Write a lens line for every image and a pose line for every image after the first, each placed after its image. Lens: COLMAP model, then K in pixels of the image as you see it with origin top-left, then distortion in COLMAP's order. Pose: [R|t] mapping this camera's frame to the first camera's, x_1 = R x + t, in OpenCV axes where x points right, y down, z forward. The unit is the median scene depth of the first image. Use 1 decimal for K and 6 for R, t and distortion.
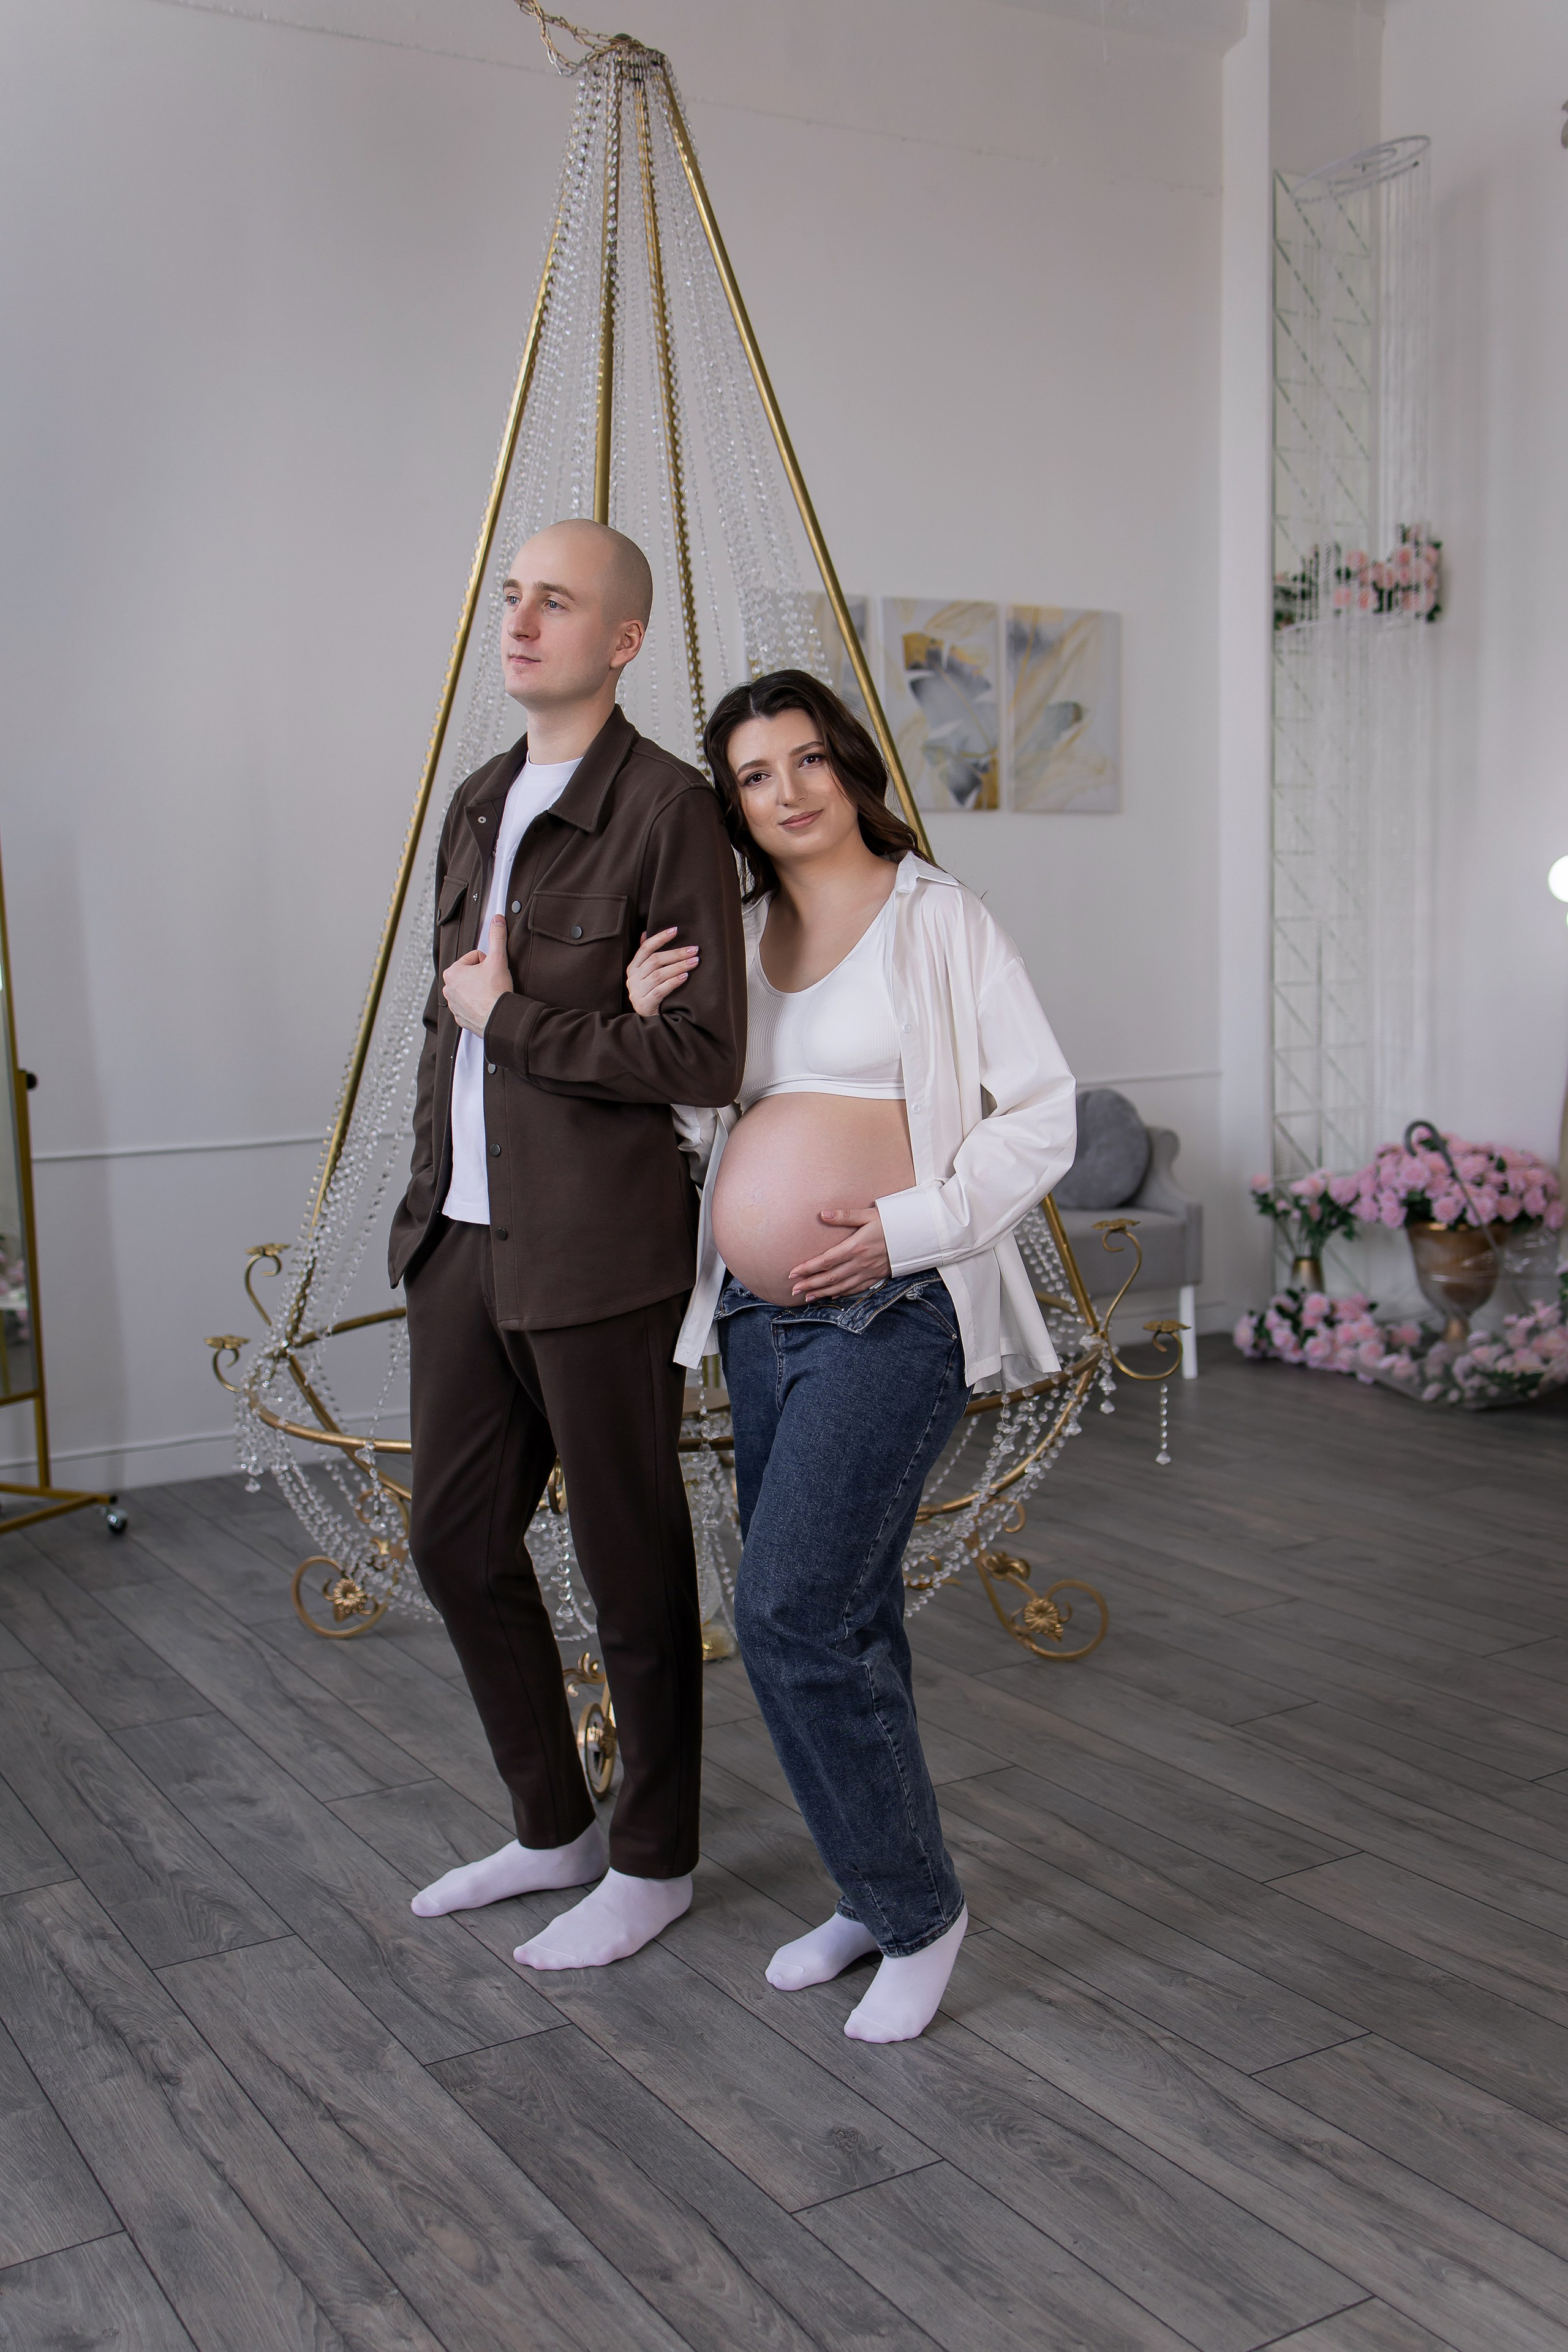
lens RADIAL K [[2366.5, 0, 917.8], [0, 2366.5, 1187.0], [0, 0, 1]] dist [-0.108845, -0.027417]
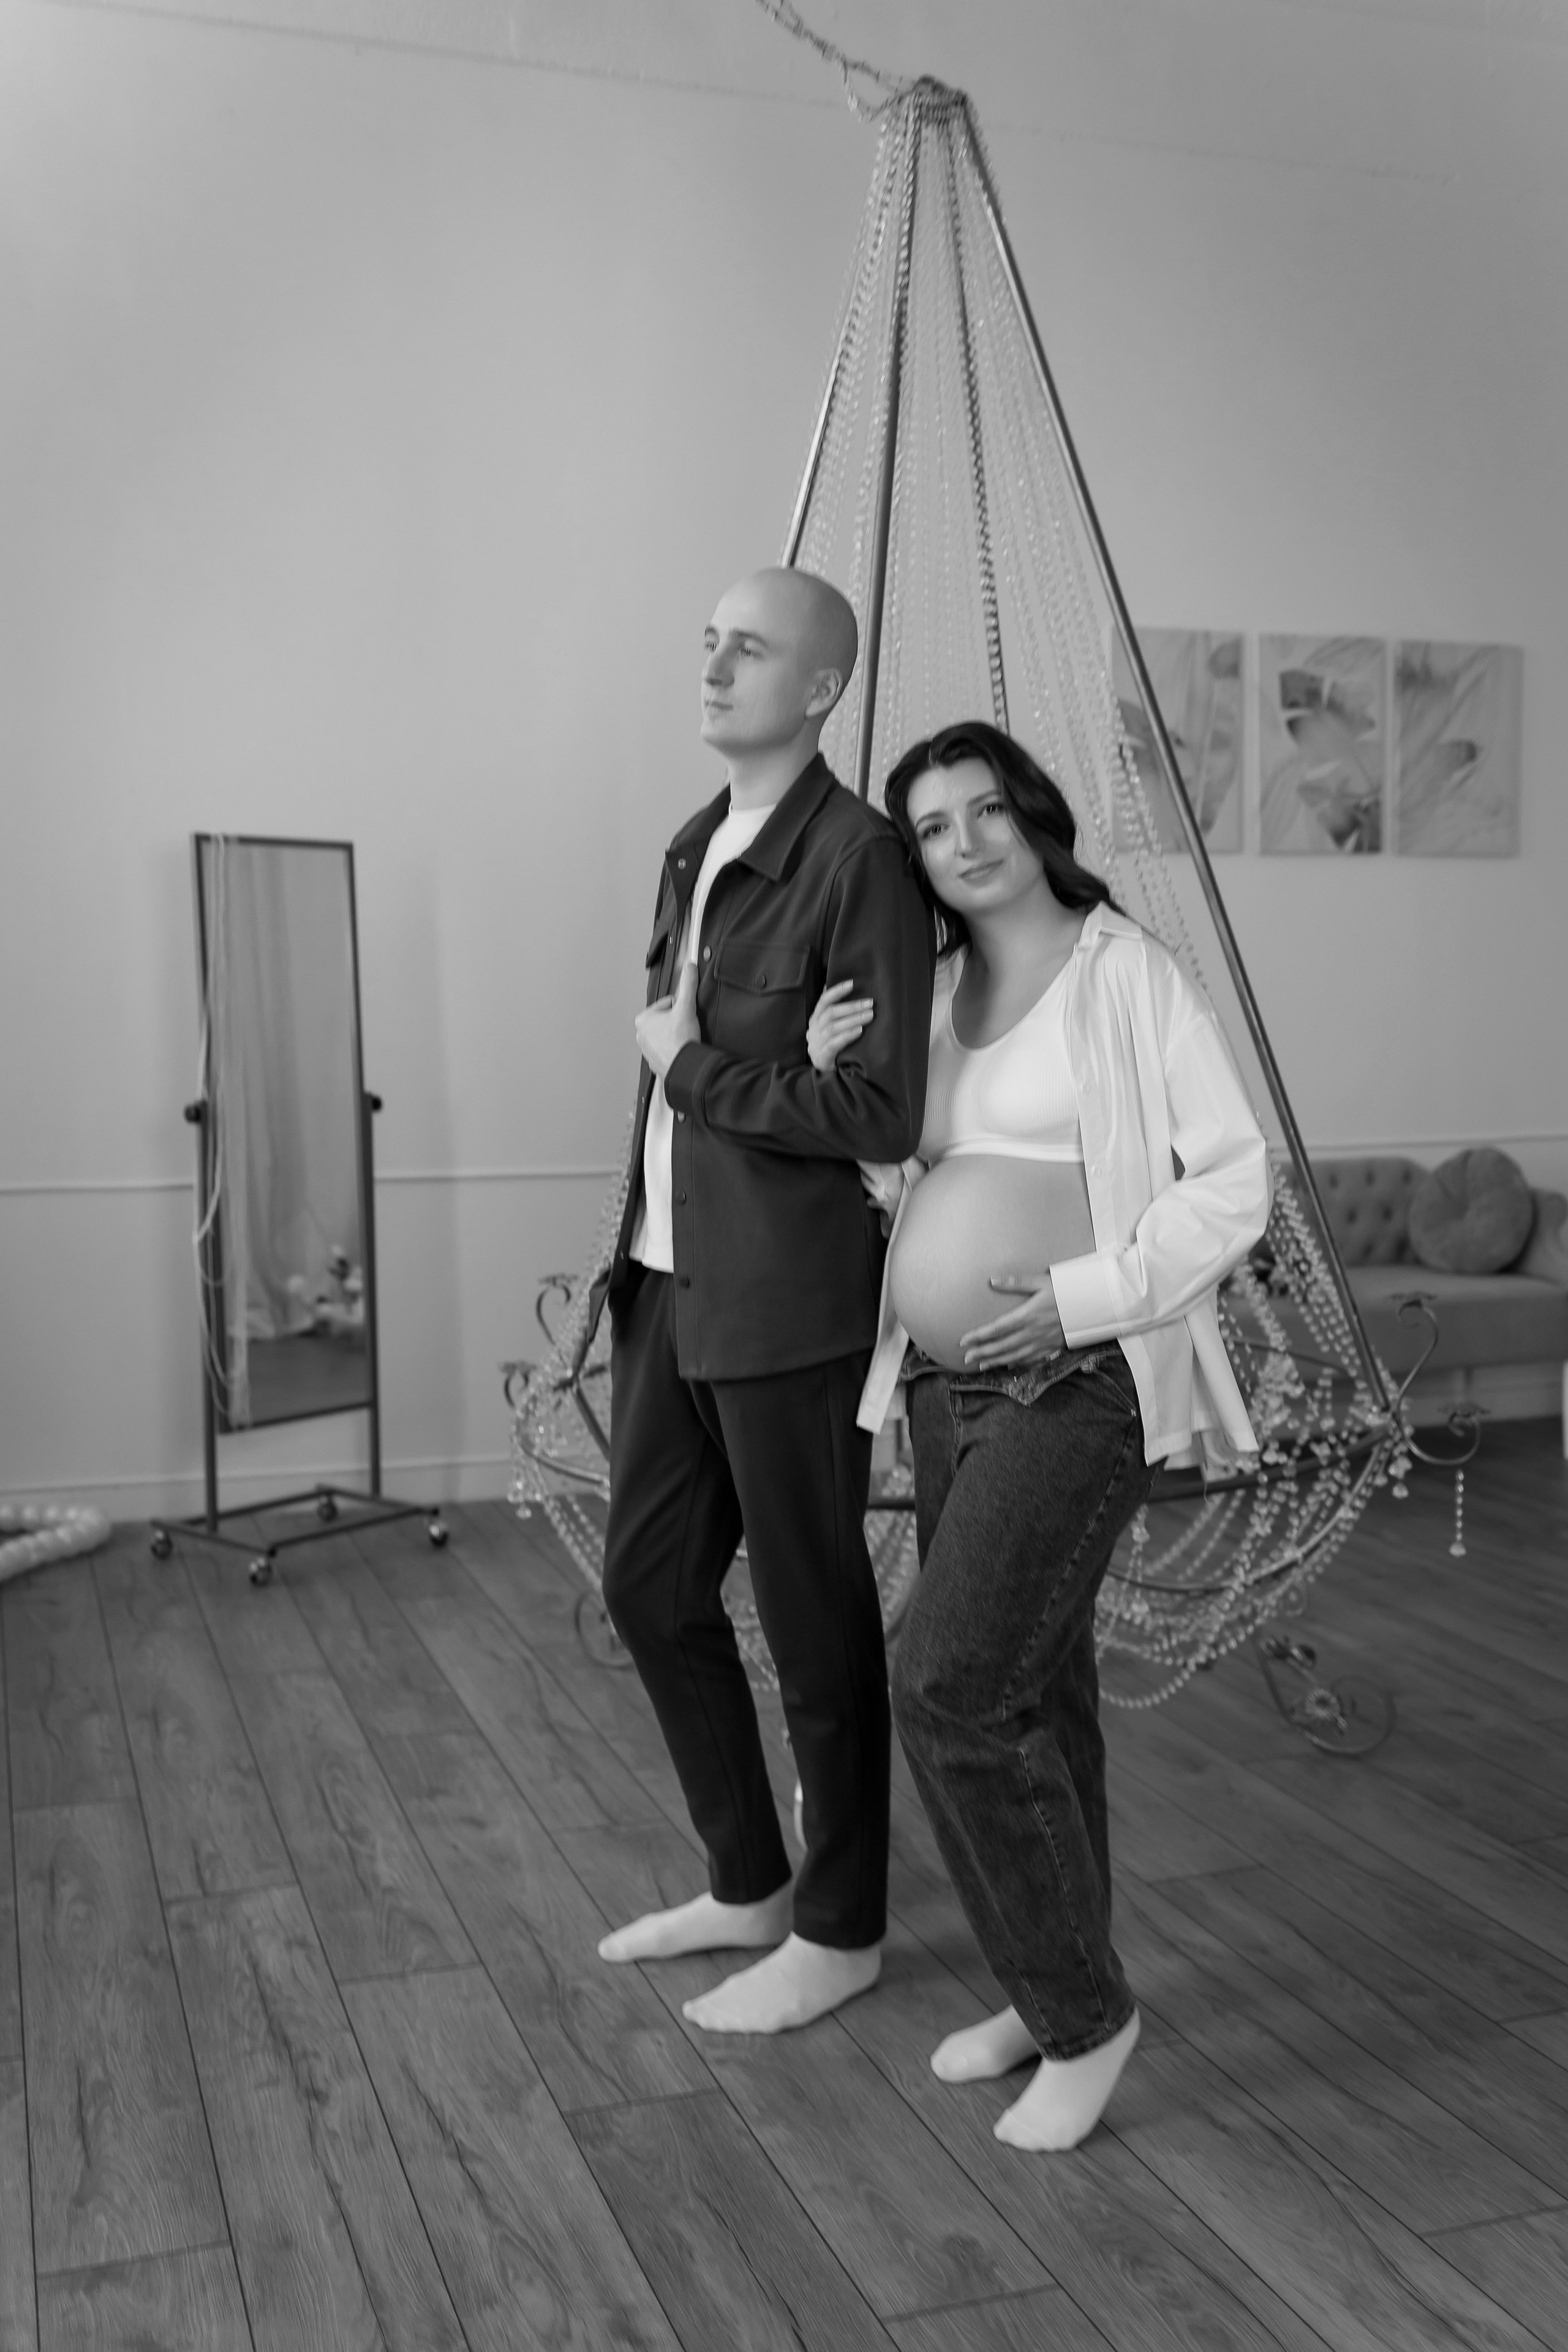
lens RADIAL K [[2379.1, 0, 772.3], [0, 2379.1, 1113.0], [0, 0, 1]] dist [-0.107053, -0.013862]
pose [[0.965743, 0.032825, -0.257415, 0.111478], [-0.044470, 0.998228, -0.039546, -0.012594], [0.255661, 0.049639, 0.965491, 0.037237]]
